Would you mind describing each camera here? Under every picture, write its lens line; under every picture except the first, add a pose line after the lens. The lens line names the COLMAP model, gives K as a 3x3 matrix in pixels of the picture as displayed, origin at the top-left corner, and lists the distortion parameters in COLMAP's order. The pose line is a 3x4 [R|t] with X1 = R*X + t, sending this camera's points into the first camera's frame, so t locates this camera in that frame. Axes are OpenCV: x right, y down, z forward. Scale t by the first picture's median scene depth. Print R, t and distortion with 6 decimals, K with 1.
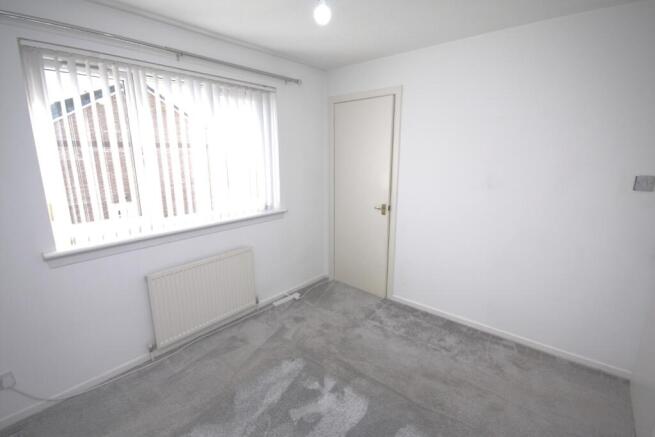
lens RADIAL K [[304.2, 0, 327.5], [0, 304.2, 218.5], [0, 0, 1]] dist [-0.000699, -0.000330]
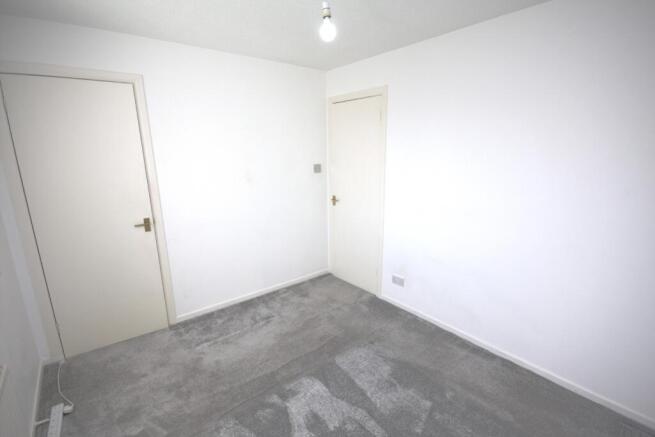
lens RADIAL K [[304.2, 0, 327.5], [0, 304.2, 218.5], [0, 0, 1]] dist [-0.000699, -0.000330]
pose [[0.192207, -0.223661, 0.955527, -0.536041], [0.216222, 0.959406, 0.181076, -0.095995], [-0.957238, 0.171802, 0.232765, 0.376002]]
